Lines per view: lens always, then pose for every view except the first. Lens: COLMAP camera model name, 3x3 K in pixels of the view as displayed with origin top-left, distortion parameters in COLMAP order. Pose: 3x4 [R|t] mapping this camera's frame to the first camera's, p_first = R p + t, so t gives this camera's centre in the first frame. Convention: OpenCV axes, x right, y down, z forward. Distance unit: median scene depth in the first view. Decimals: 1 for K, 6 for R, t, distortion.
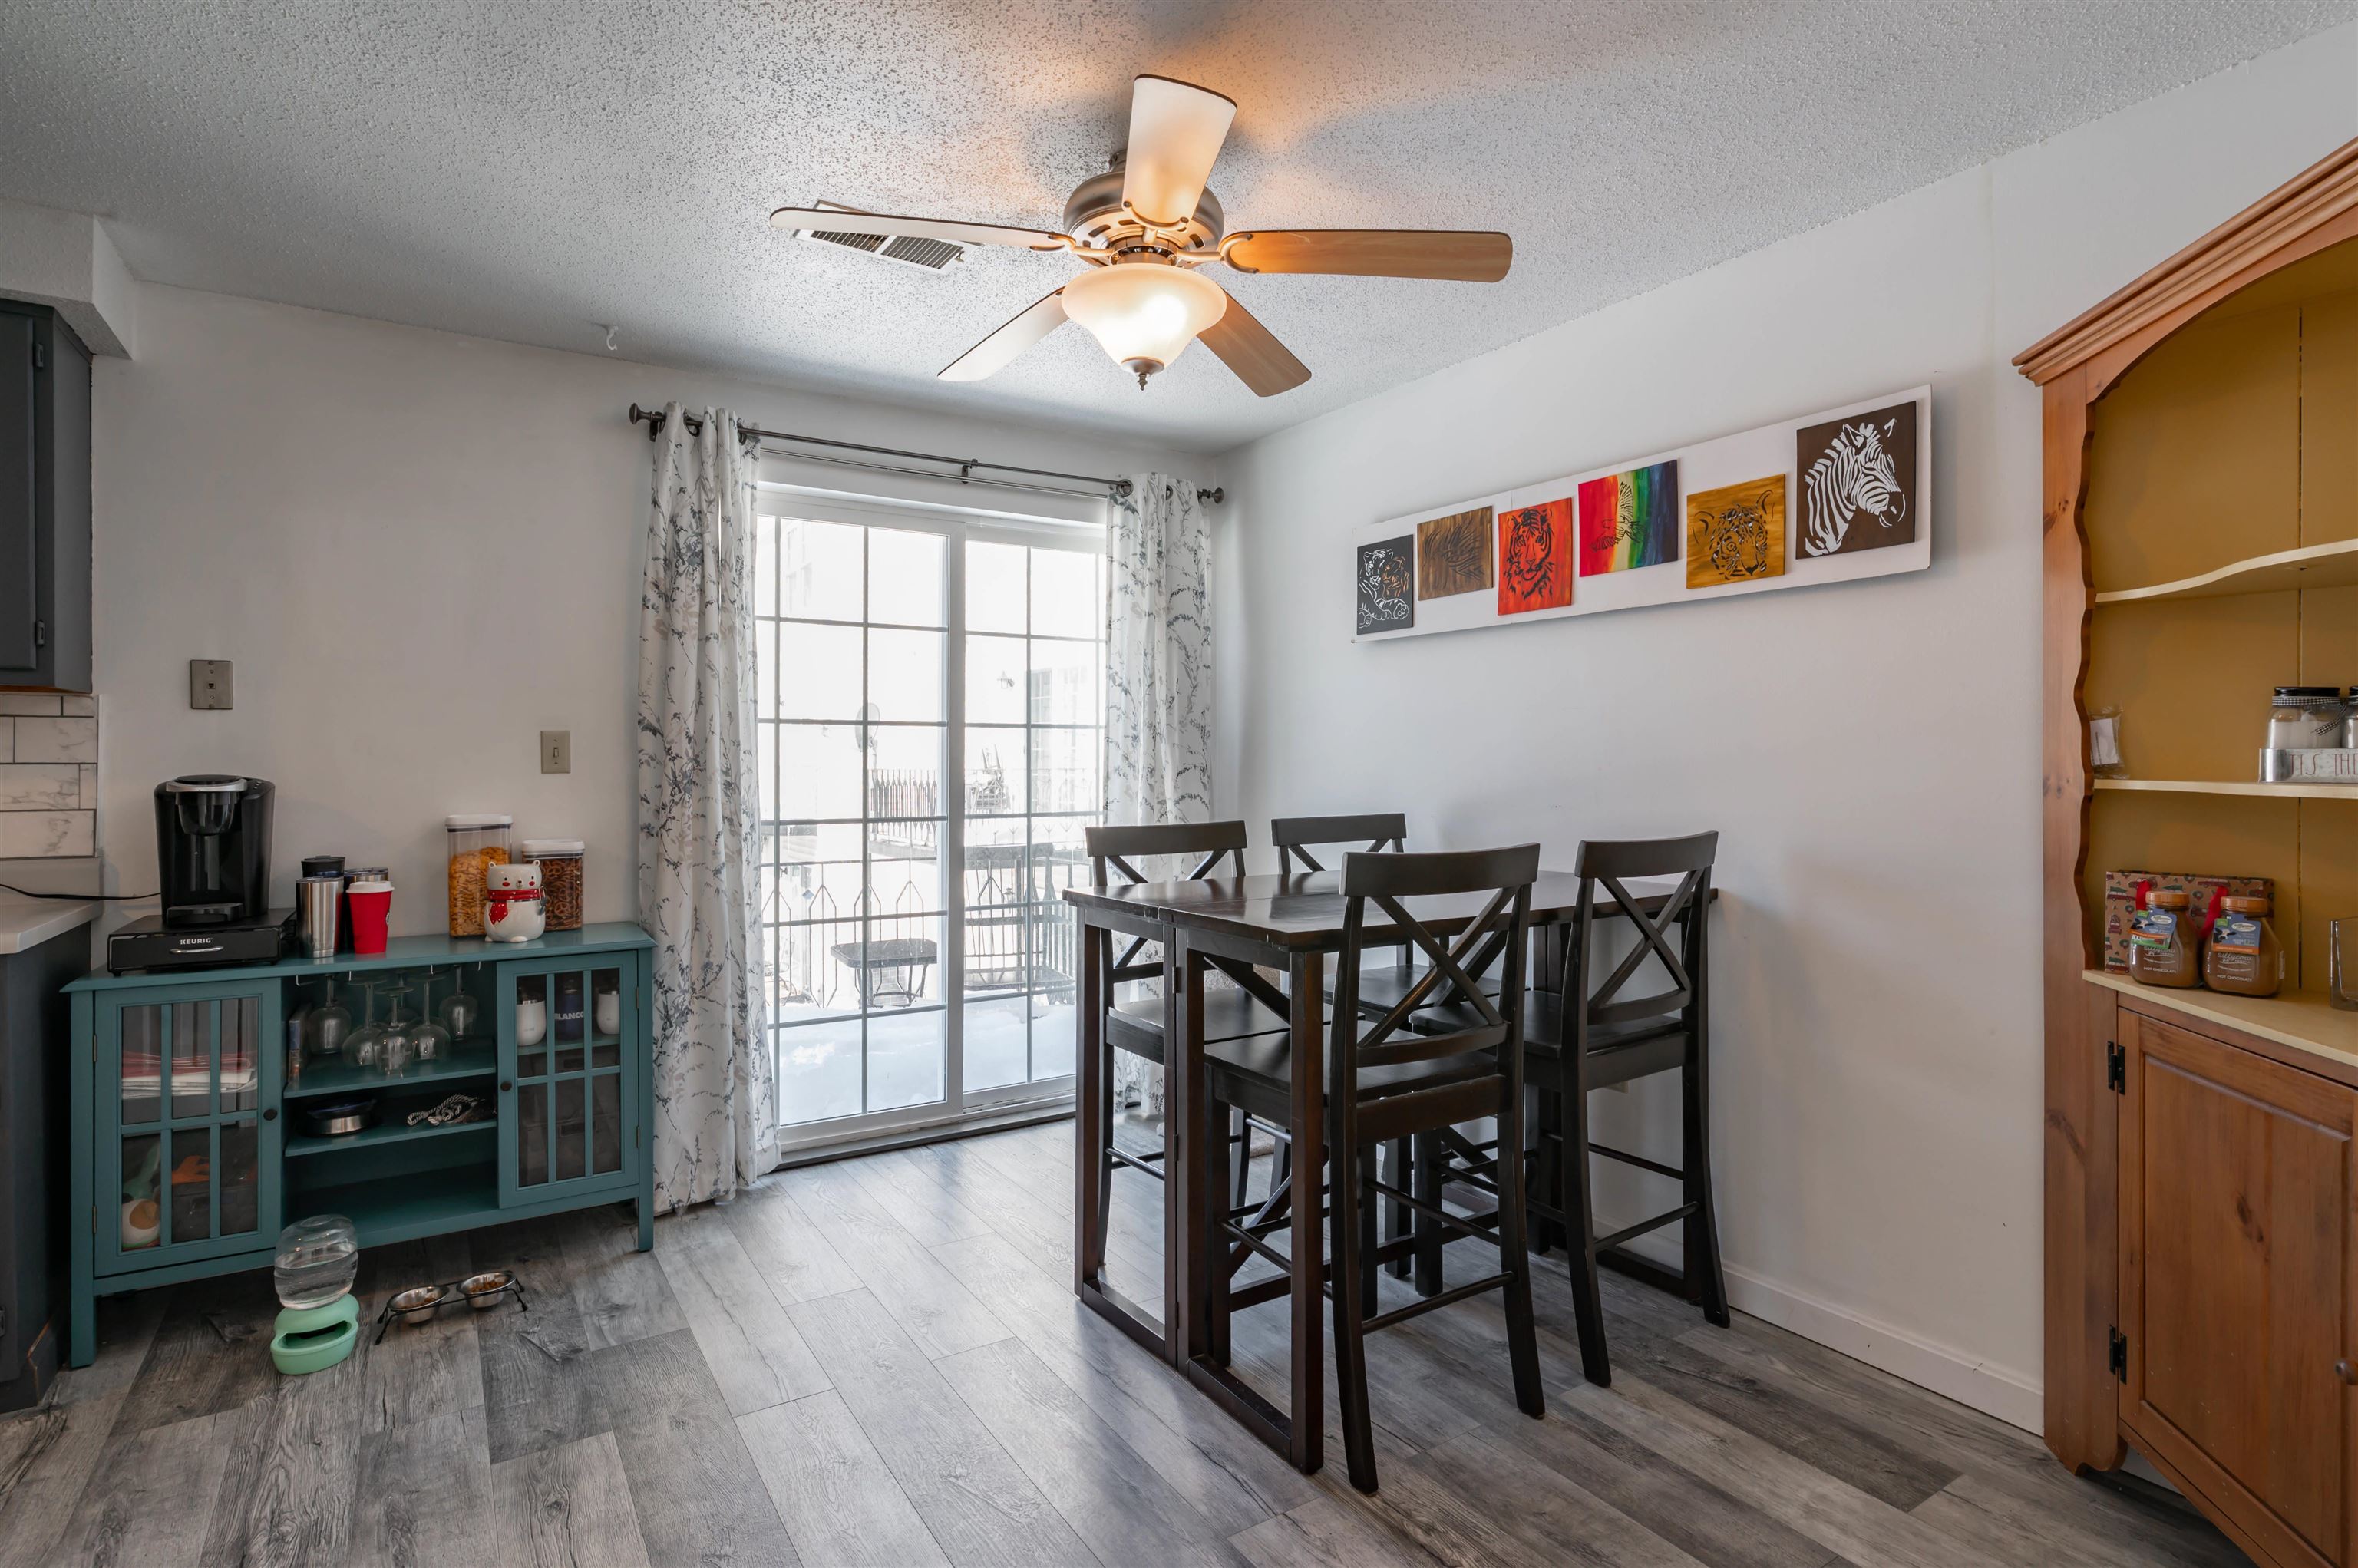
lens RADIAL K [[1151.0, 0, 1173.5], [0, 1151.0, 773.0], [0, 0, 1]] dist [-0.002964, 0.002728]
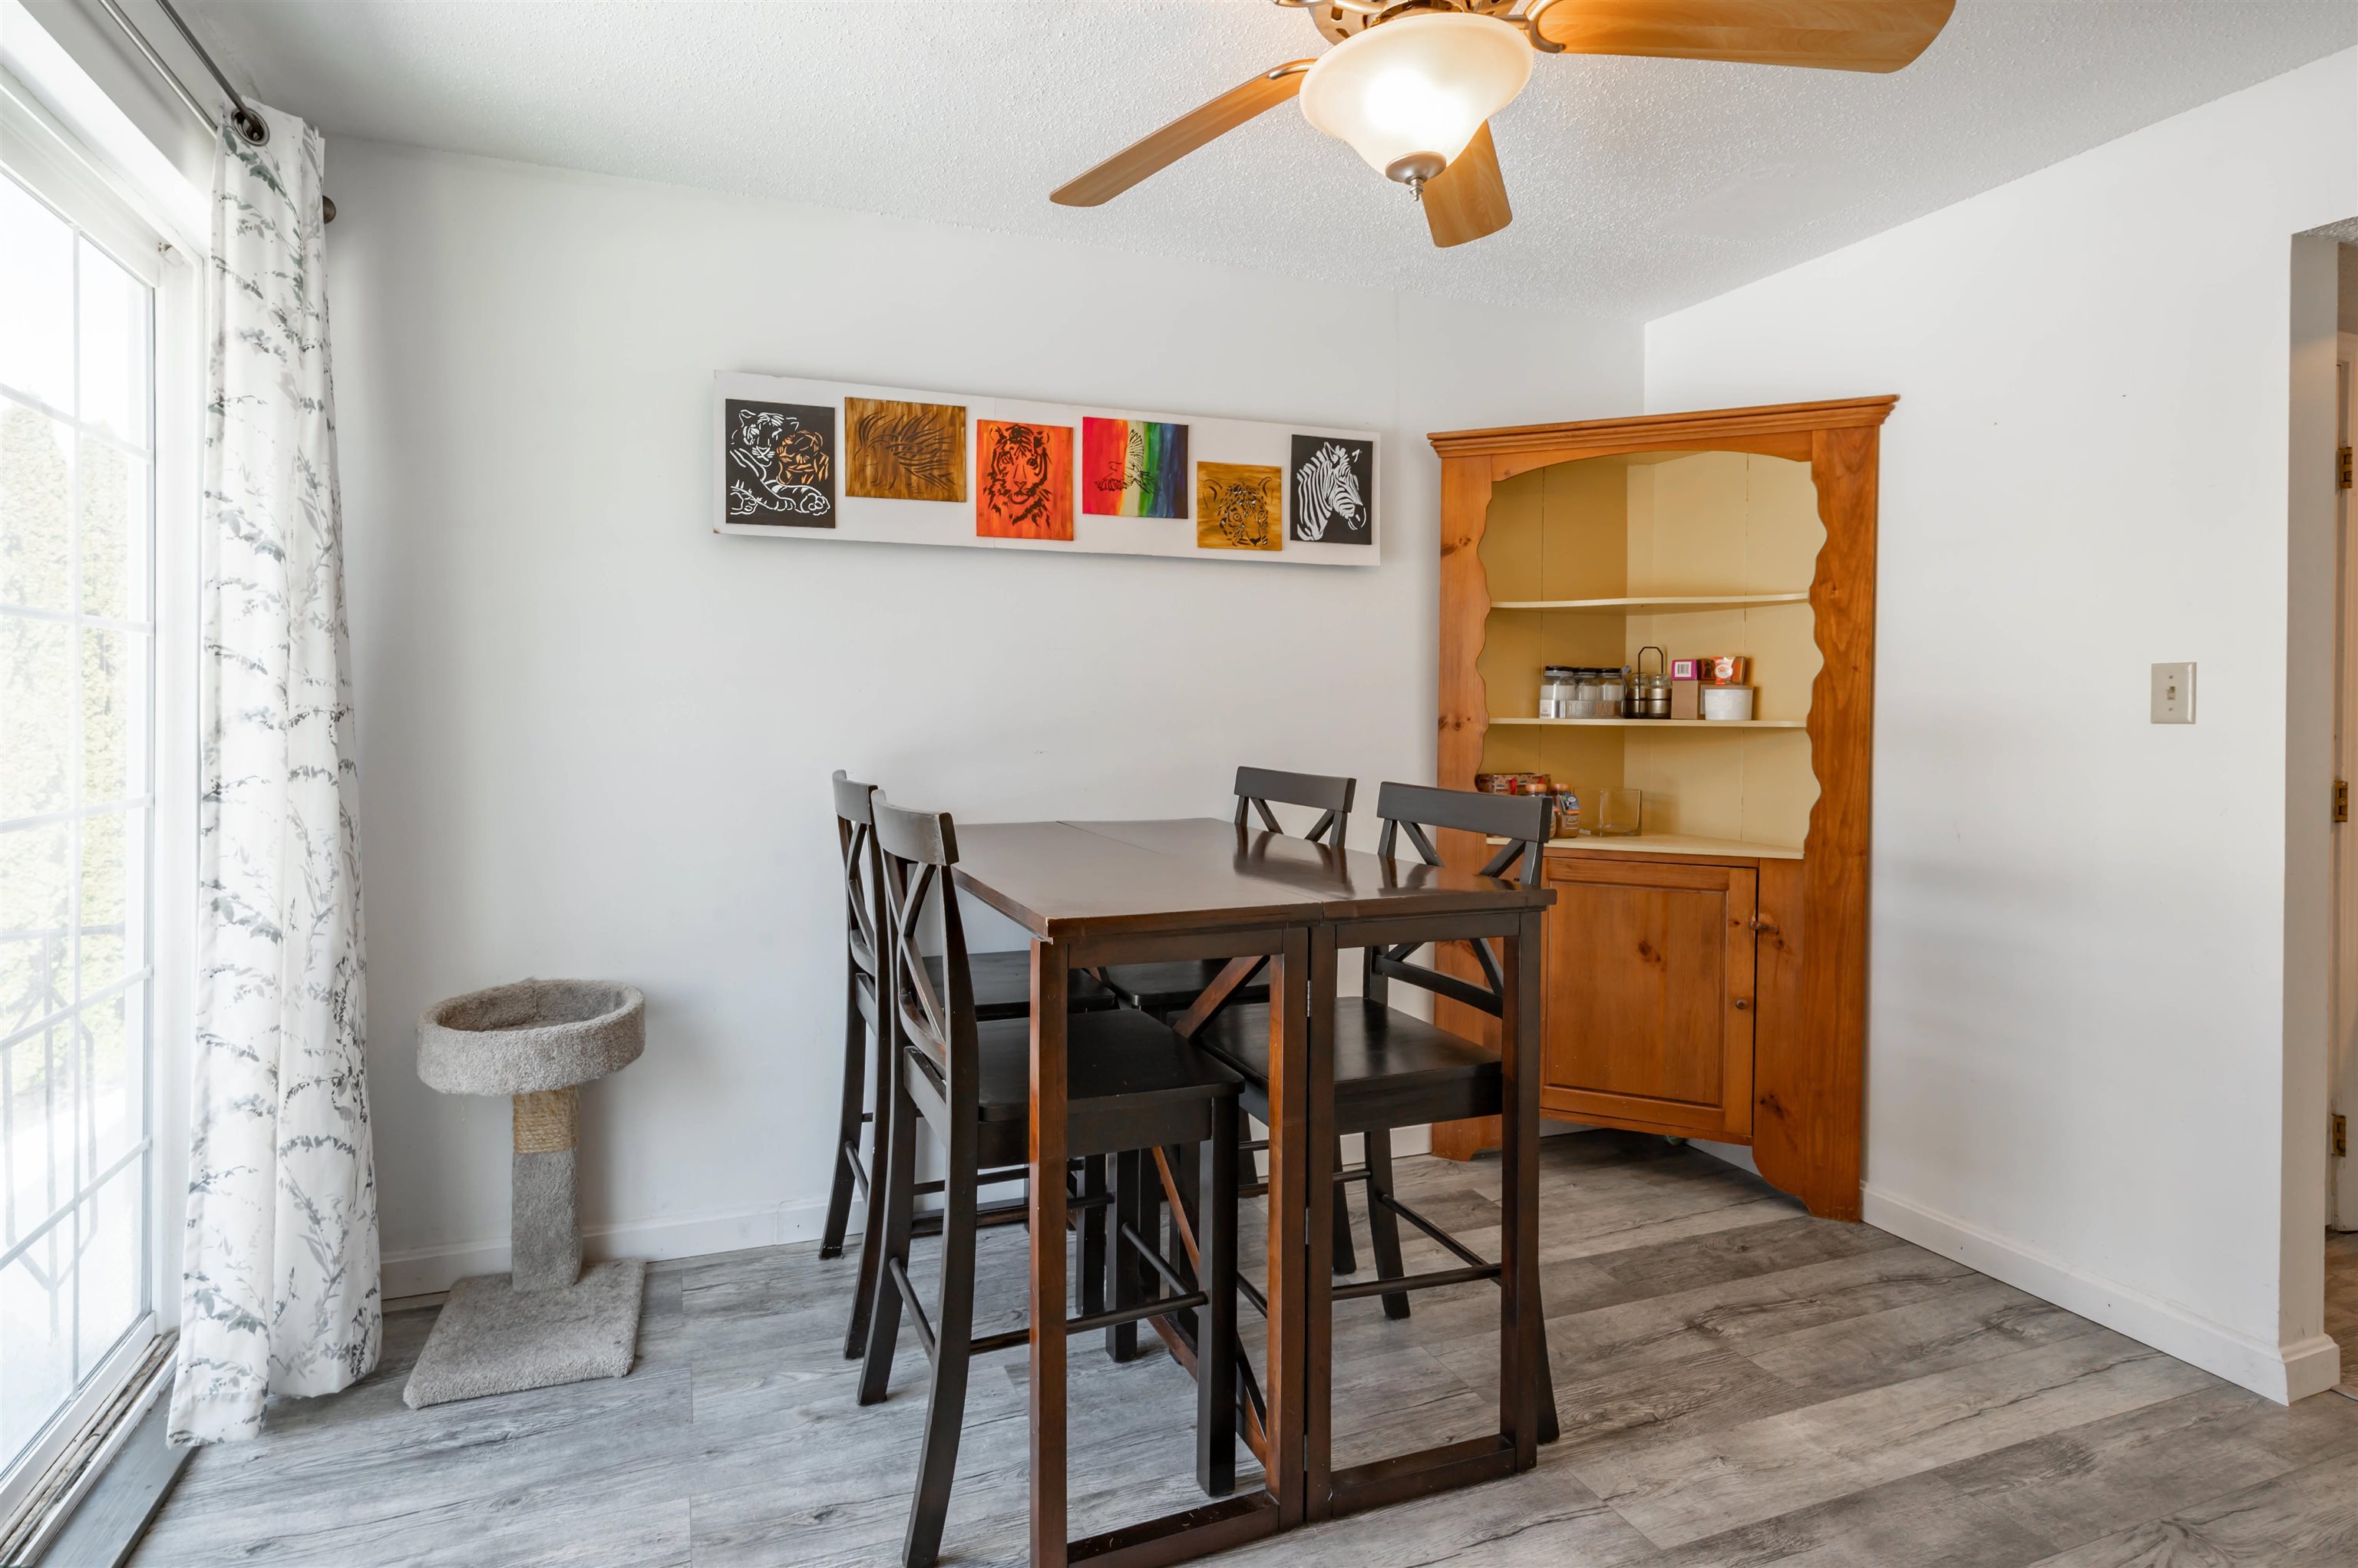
lens RADIAL K [[1151.0, 0, 1114.7], [0, 1151.0, 727.2], [0, 0, 1]] dist [-0.002964, 0.002728]
pose [[0.251007, -0.007947, 0.967953, -0.607749], [0.006721, 0.999957, 0.006467, 0.003570], [-0.967962, 0.004883, 0.251050, 0.769044]]
